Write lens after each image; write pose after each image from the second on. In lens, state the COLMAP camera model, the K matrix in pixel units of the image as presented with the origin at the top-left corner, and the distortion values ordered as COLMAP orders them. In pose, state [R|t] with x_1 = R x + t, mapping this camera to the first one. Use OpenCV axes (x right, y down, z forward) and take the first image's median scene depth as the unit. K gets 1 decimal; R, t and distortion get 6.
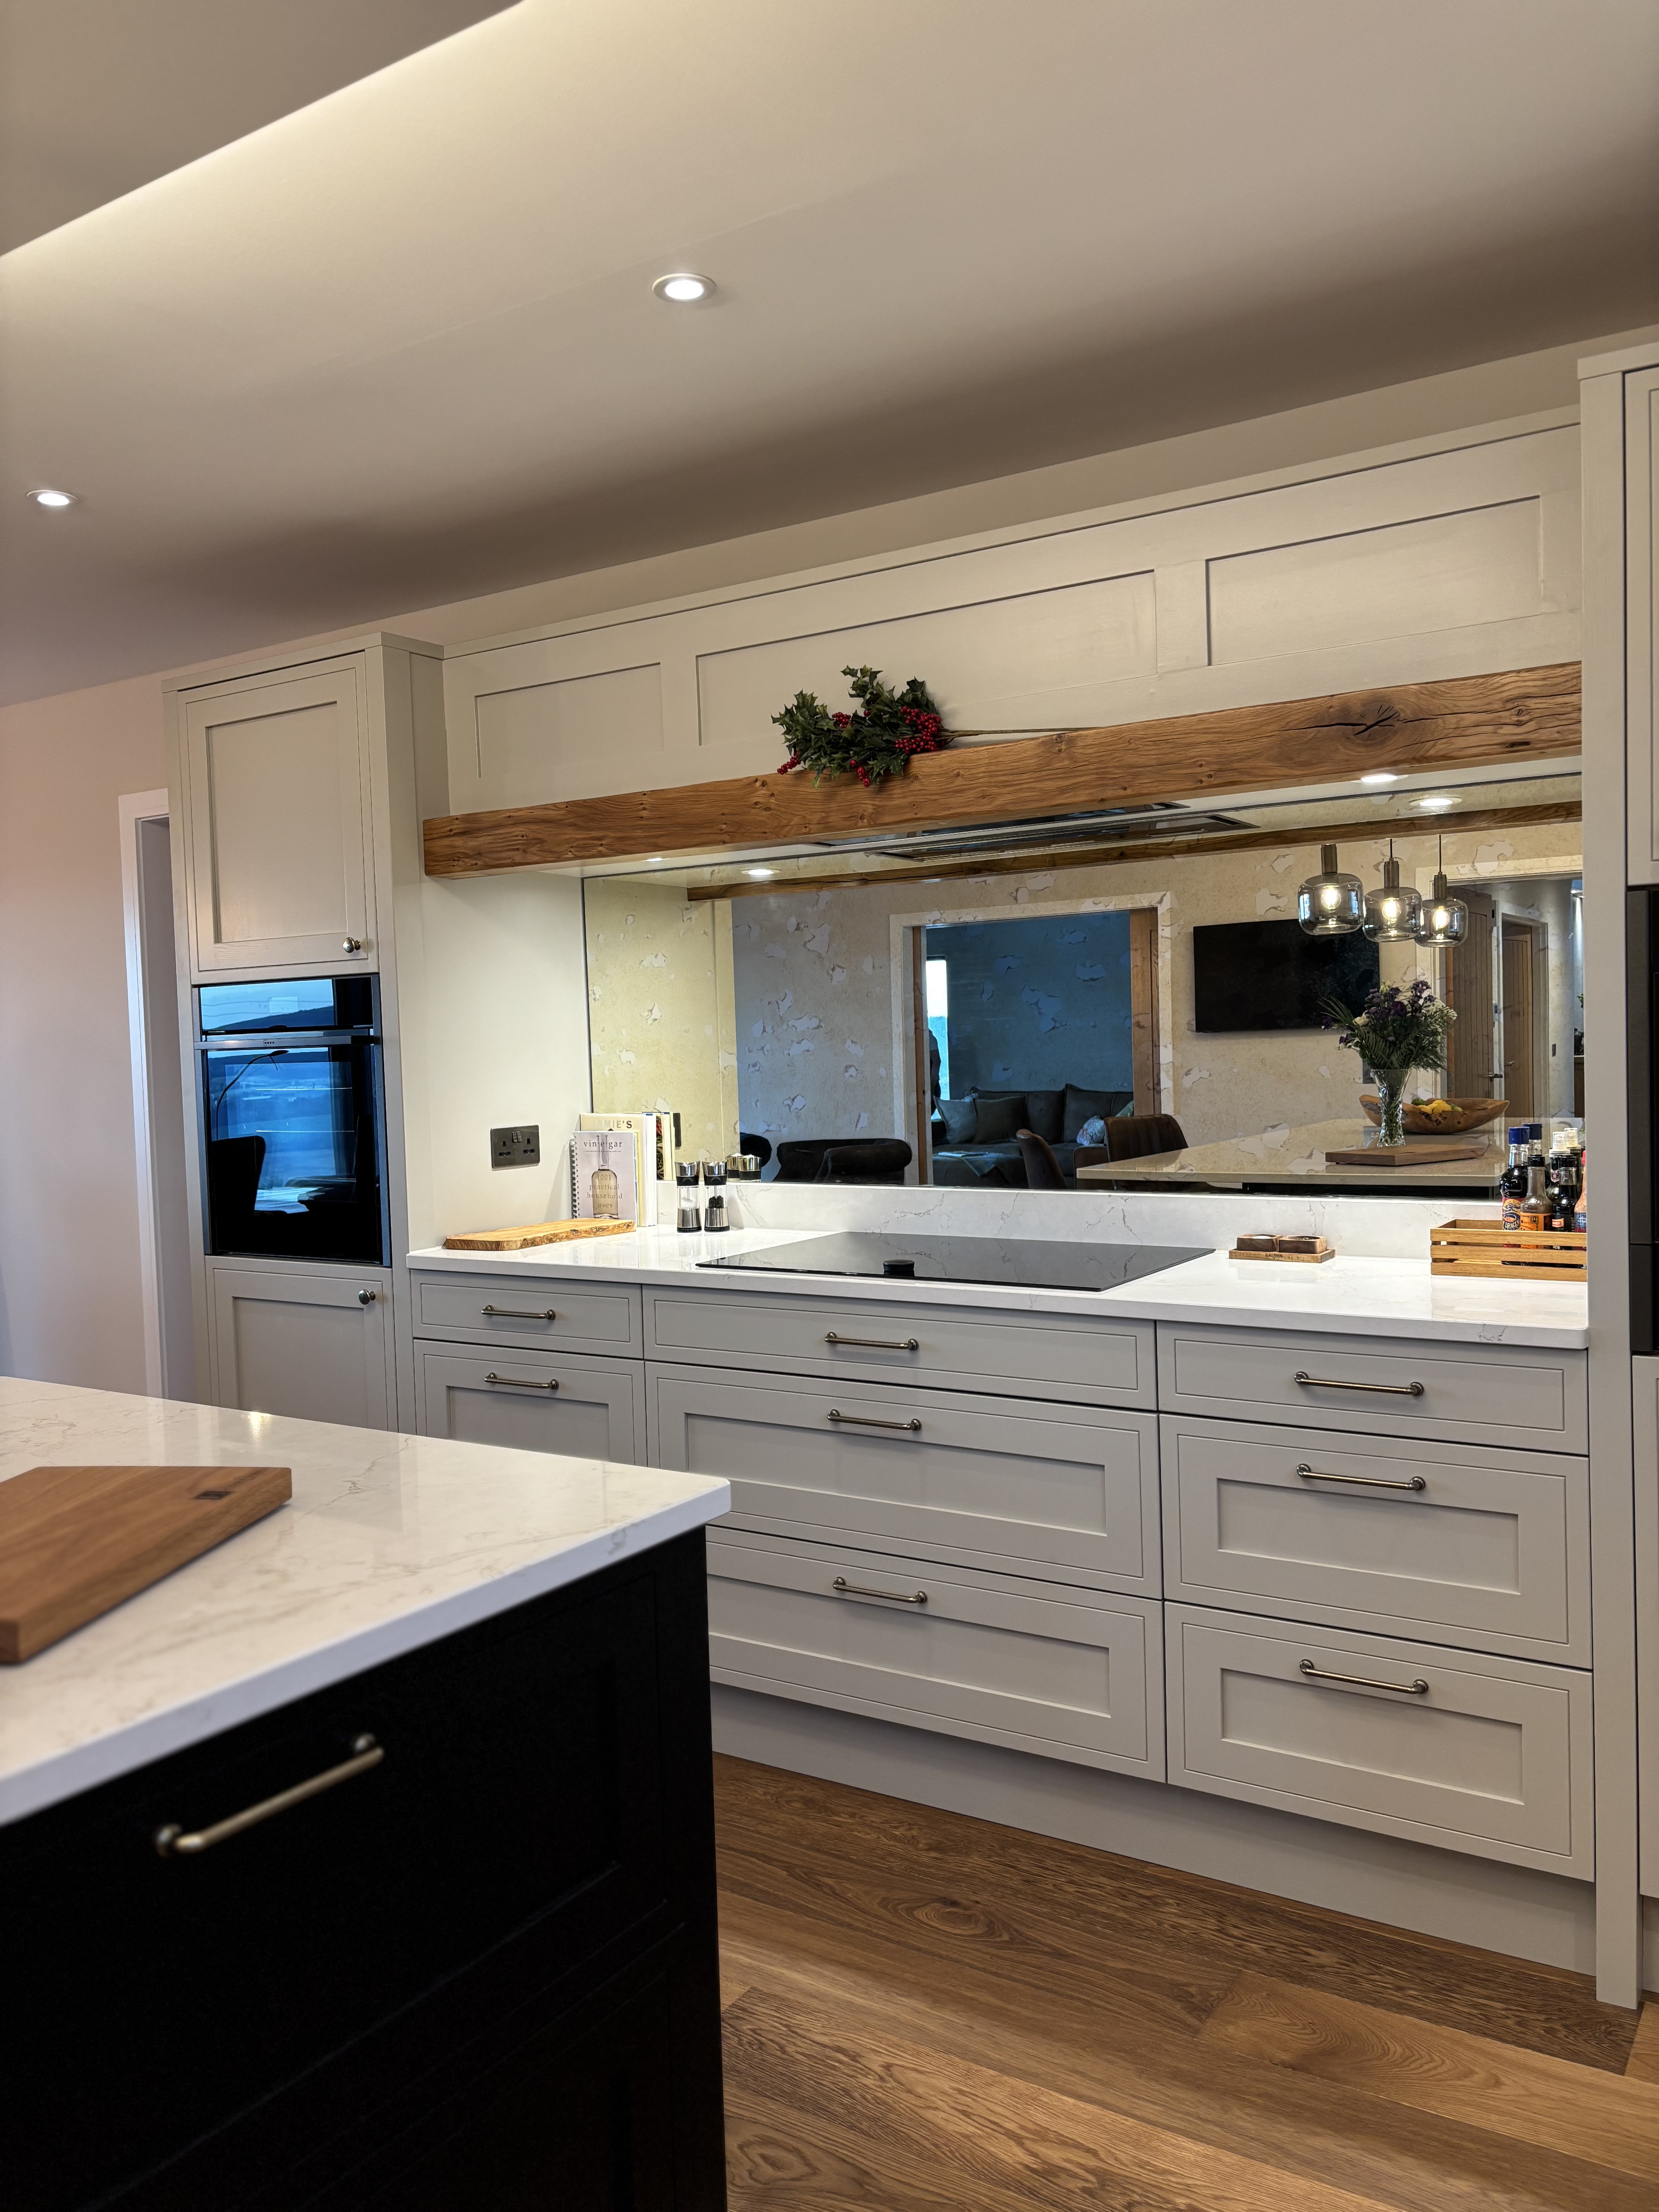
lens RADIAL K [[1664.1, 0, 821.7], [0, 1664.1, 1119.3], [0, 0, 1]] dist [0.047852, -0.056025]
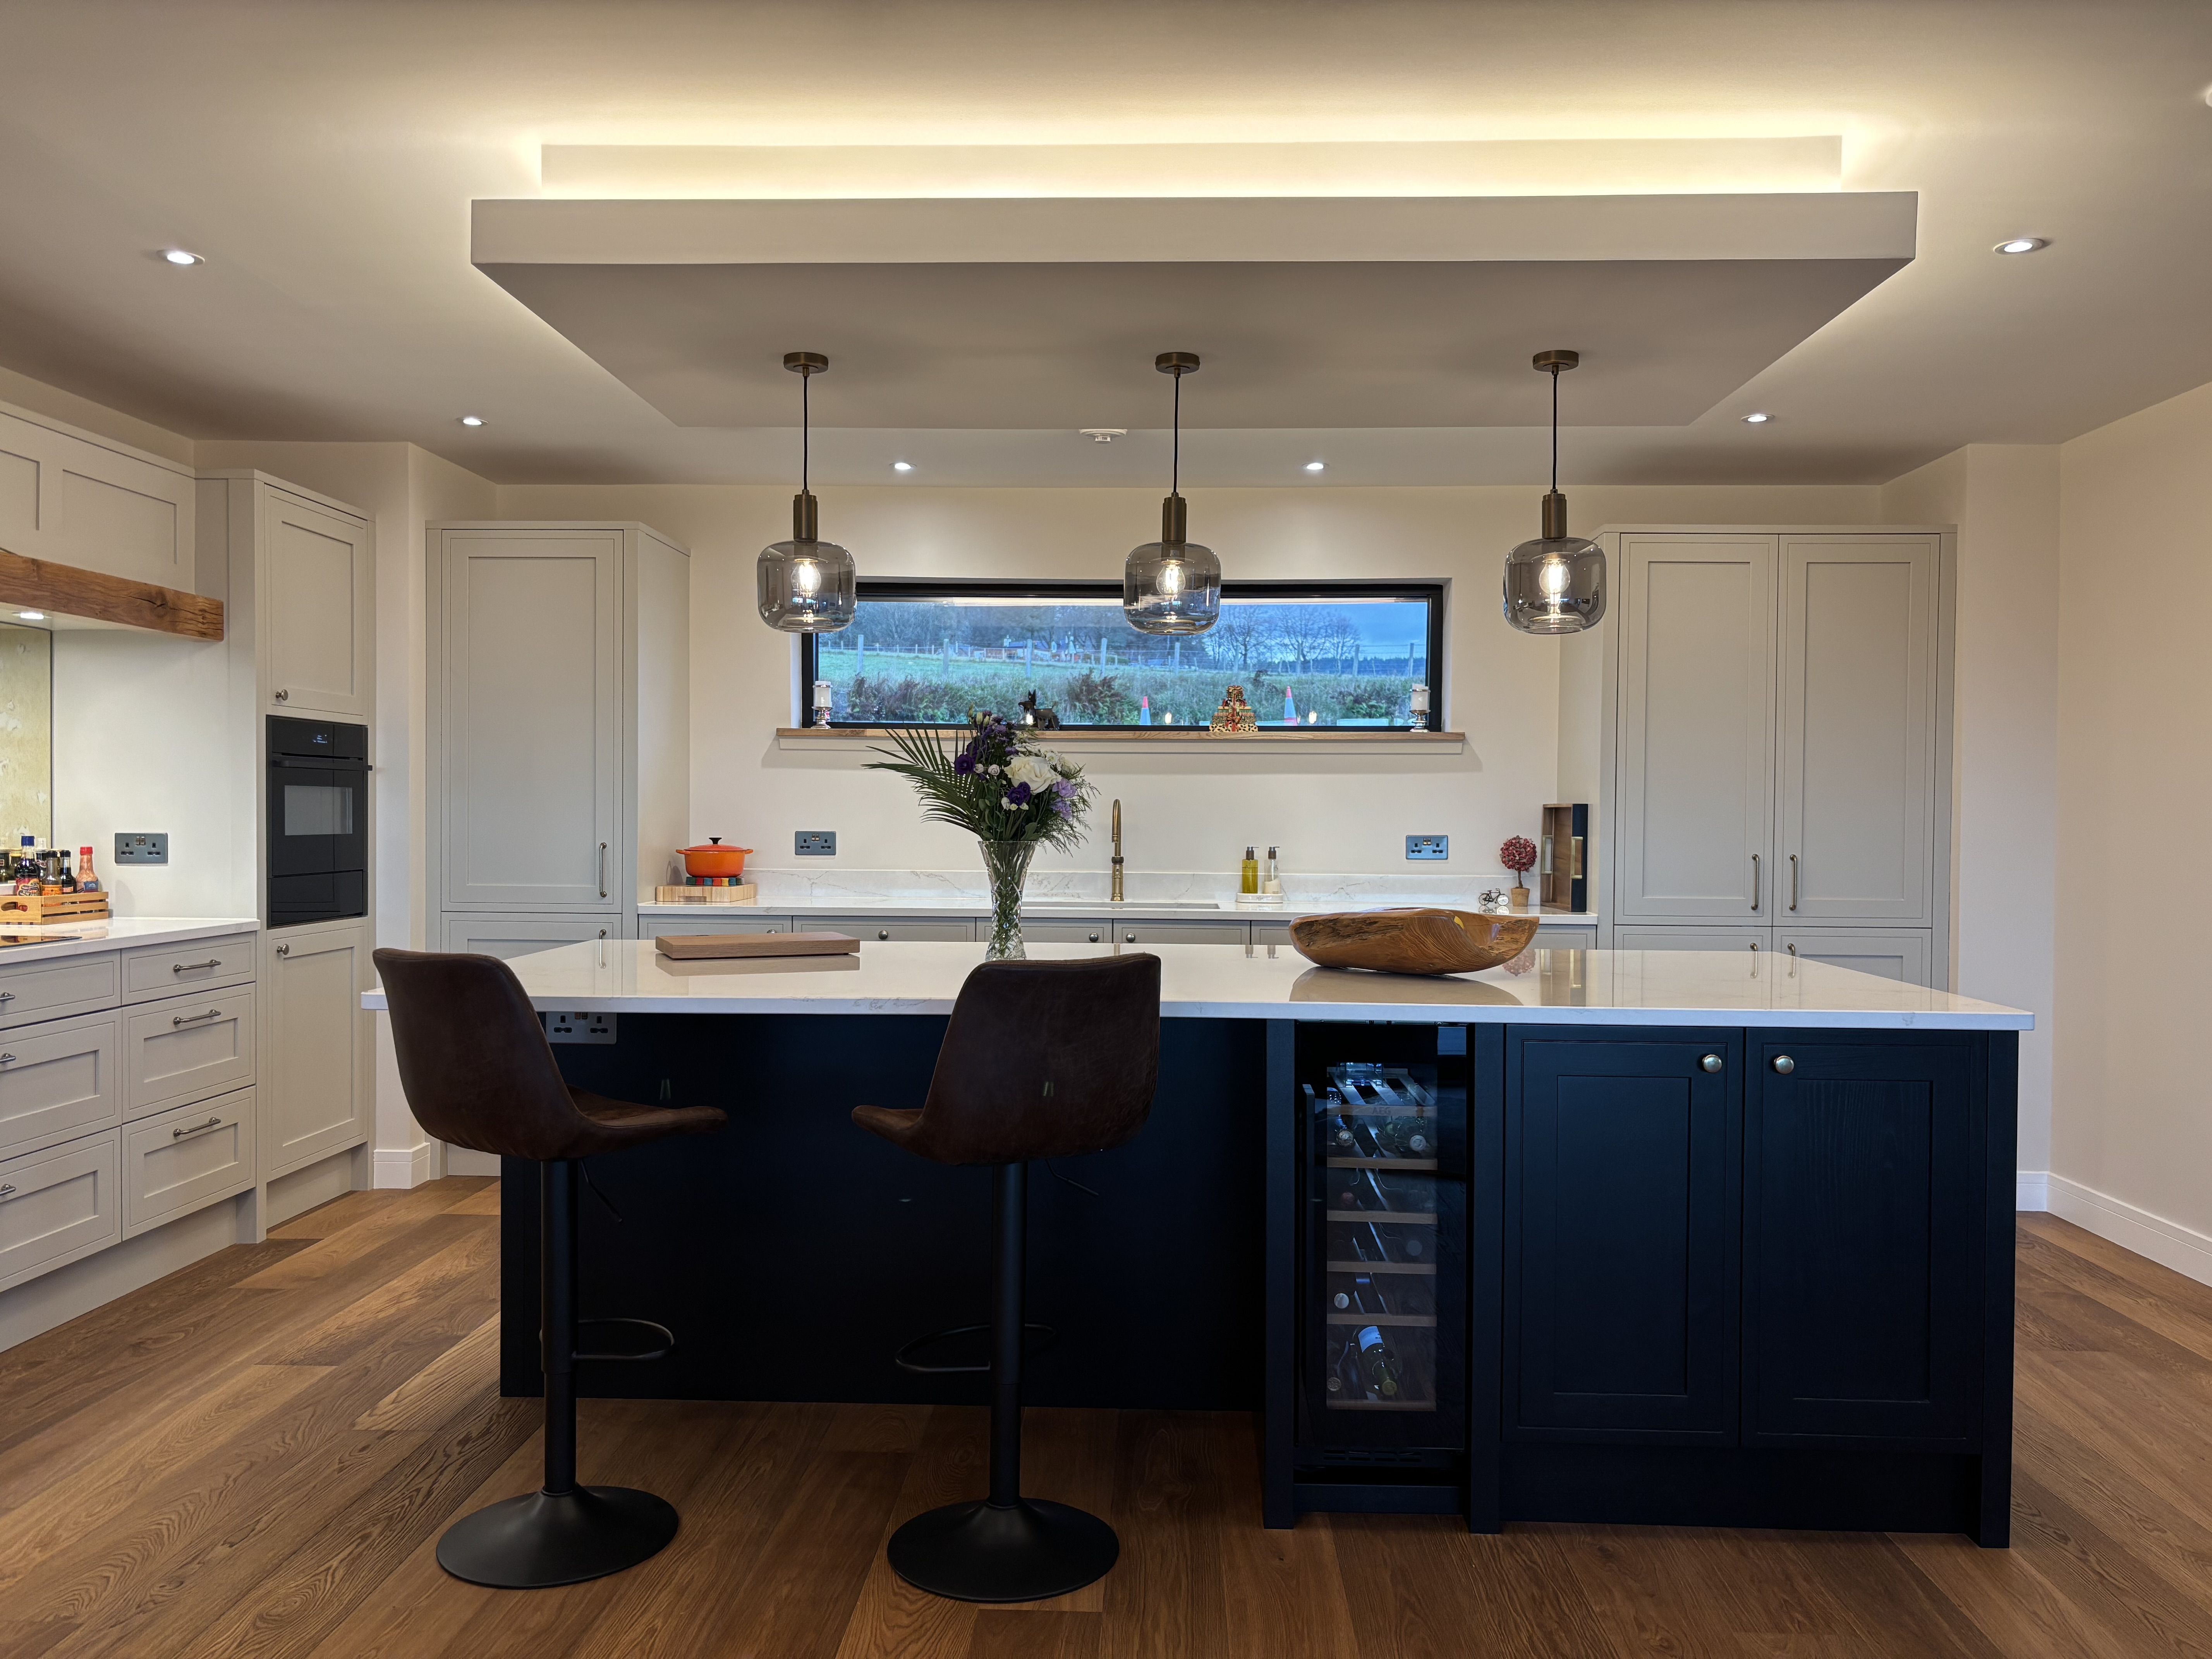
lens RADIAL K [[1664.1, 0, 1104.1], [0, 1664.1, 849.4], [0, 0, 1]] dist [0.047852, -0.056025]
pose [[-0.513516, 0.005472, 0.858063, -1.476926], [0.047009, 0.998657, 0.021765, 0.030592], [-0.856791, 0.051513, -0.513084, 0.900150]]
